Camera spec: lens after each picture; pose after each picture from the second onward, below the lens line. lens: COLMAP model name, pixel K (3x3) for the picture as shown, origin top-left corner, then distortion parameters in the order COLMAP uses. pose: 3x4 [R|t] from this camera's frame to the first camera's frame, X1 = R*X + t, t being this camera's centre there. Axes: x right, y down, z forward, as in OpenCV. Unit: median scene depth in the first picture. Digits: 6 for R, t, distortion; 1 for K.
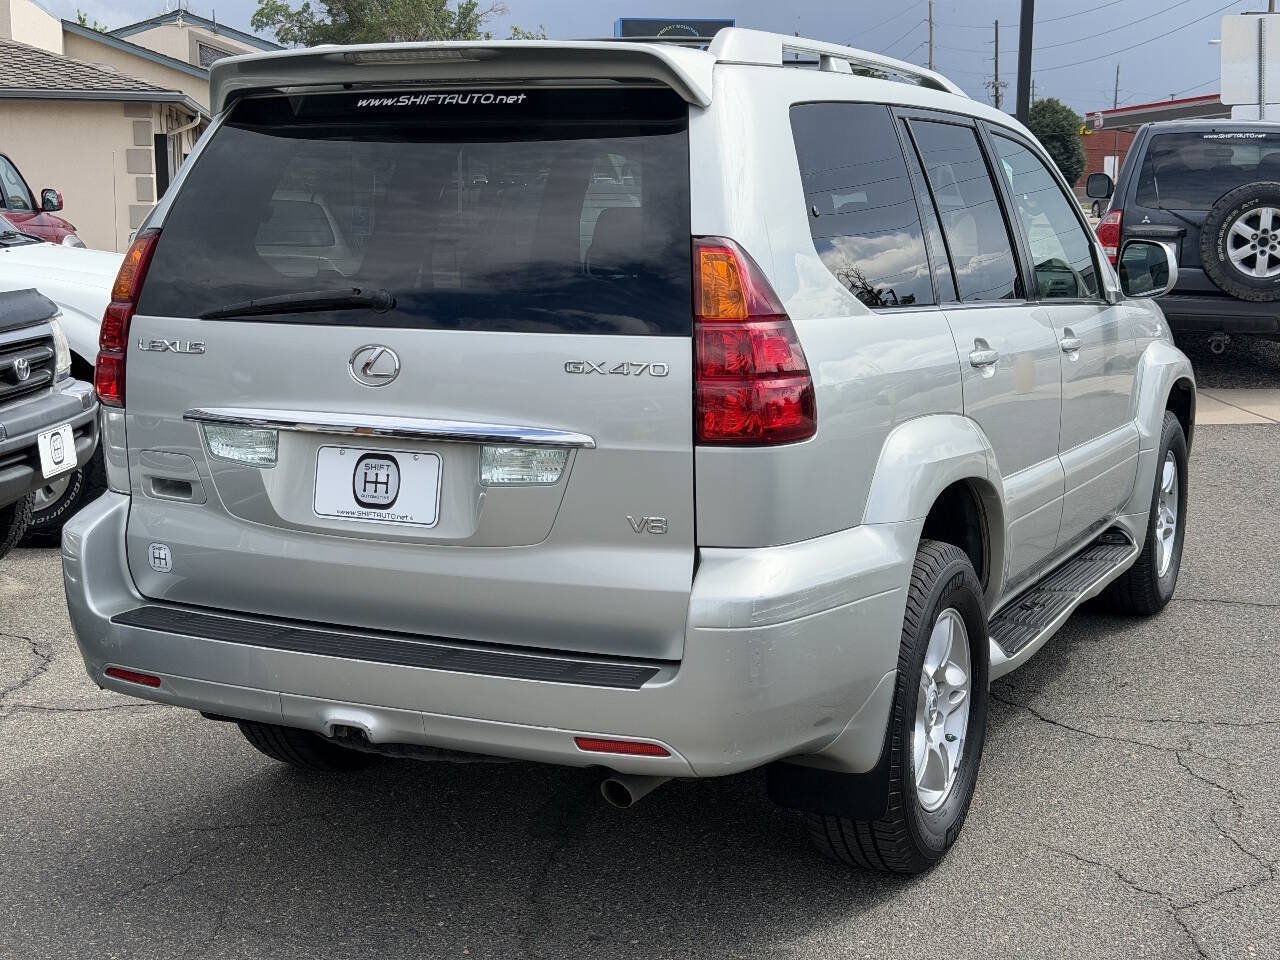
lens RADIAL K [[1802.2, 0, 642.8], [0, 1802.2, 475.5], [0, 0, 1]] dist [0.132732, -0.048735]
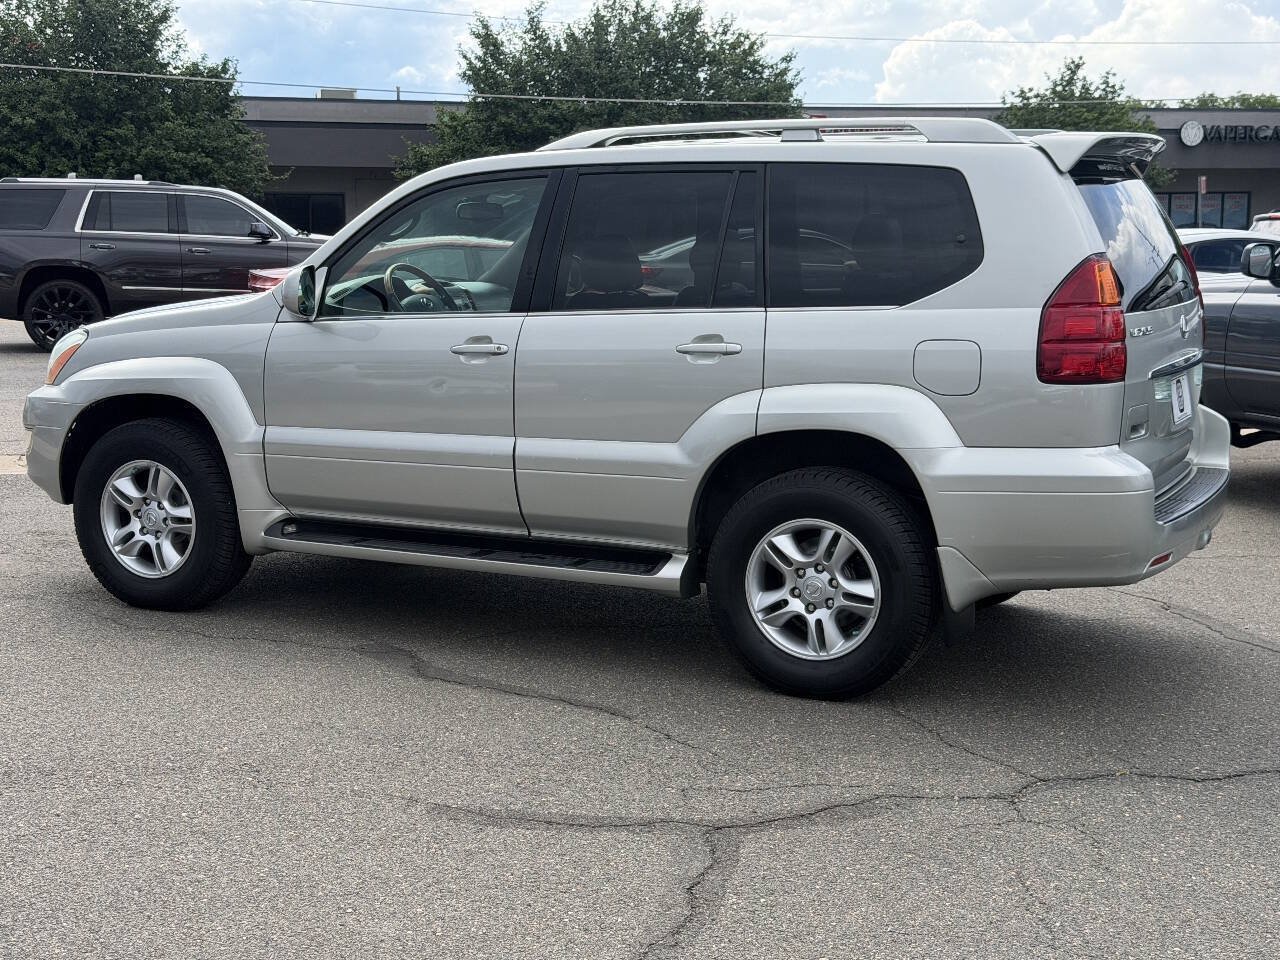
lens RADIAL K [[1781.6, 0, 640.0], [0, 1781.6, 480.0], [0, 0, 1]] dist [0.207228, -0.465807]
pose [[-0.004001, -0.148875, 0.988848, -1.745652], [0.151128, 0.977408, 0.147764, -0.234399], [-0.988506, 0.150034, 0.018589, 1.416692]]
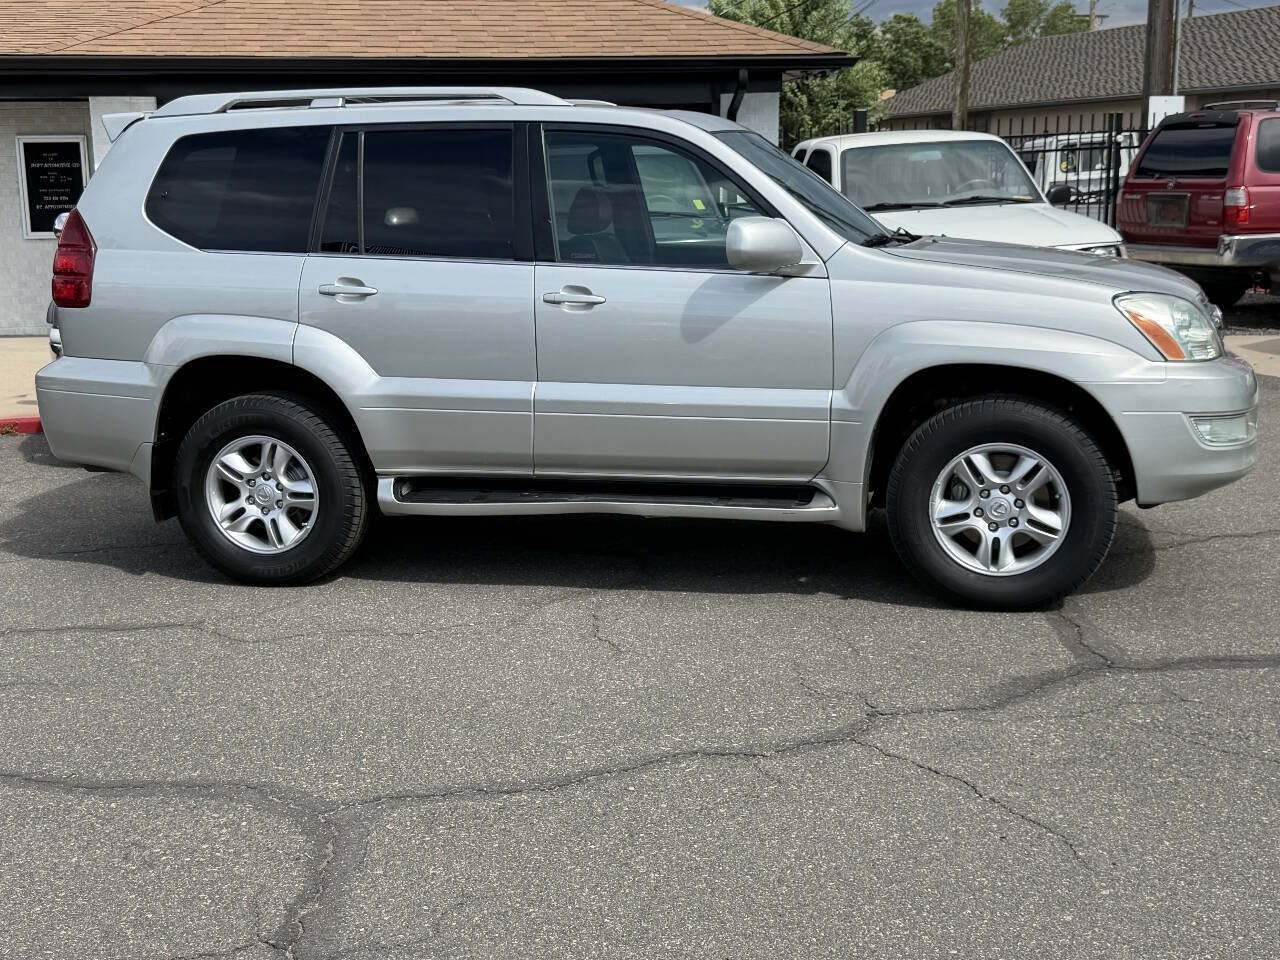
lens RADIAL K [[1584.7, 0, 640.0], [0, 1584.7, 480.0], [0, 0, 1]] dist [0.108467, -0.040972]
pose [[0.211185, 0.176738, -0.961335, 1.824409], [-0.126218, 0.980214, 0.152481, -0.169208], [0.969263, 0.089135, 0.229314, 1.108327]]
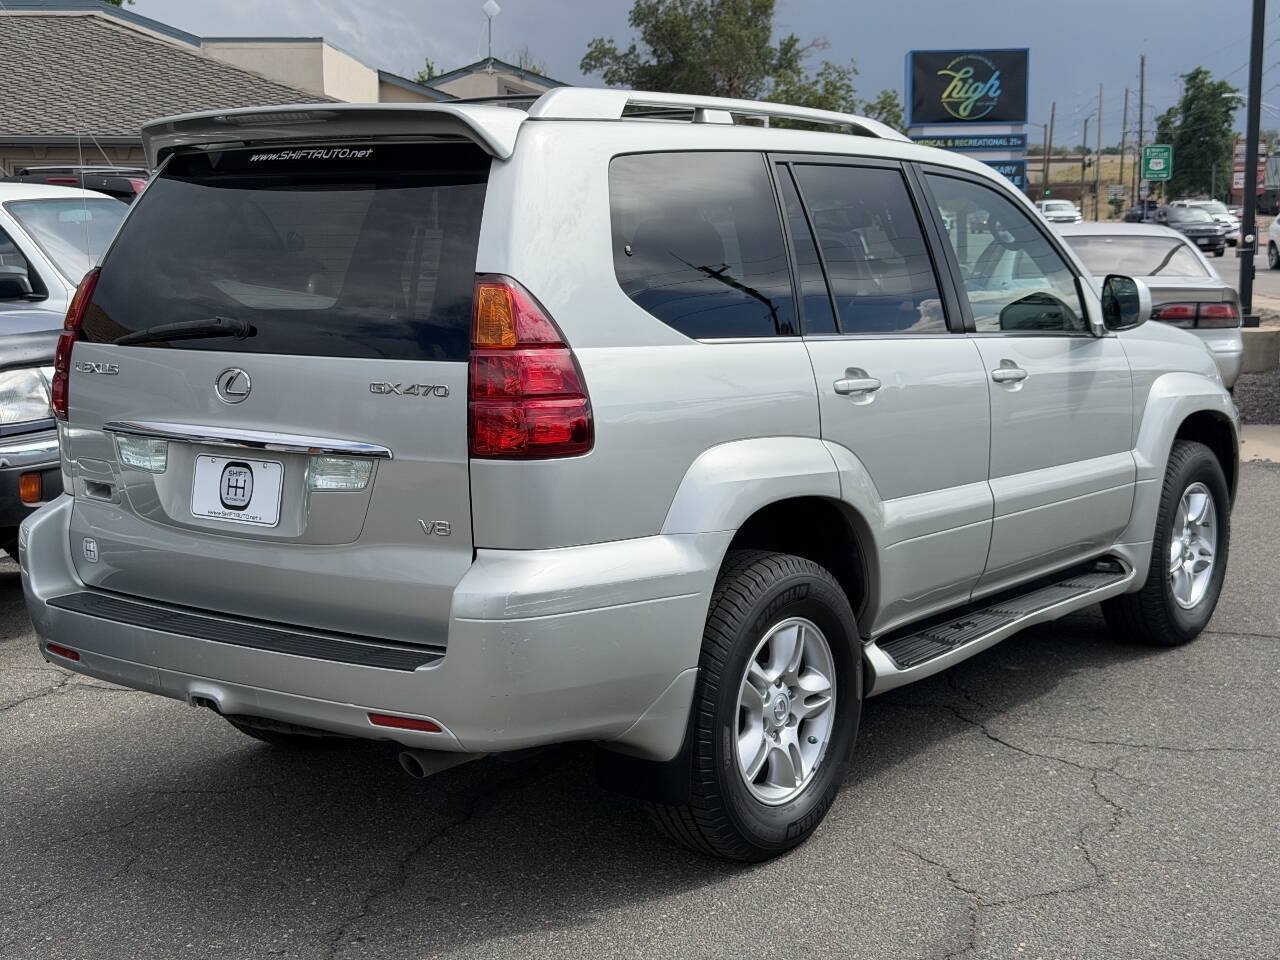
lens RADIAL K [[1806.2, 0, 640.4], [0, 1806.2, 473.1], [0, 0, 1]] dist [0.173068, -0.356886]
pose [[0.982432, 0.017845, -0.185765, 0.306617], [-0.021452, 0.999618, -0.017424, 0.009226], [0.185383, 0.021103, 0.982440, -0.085351]]
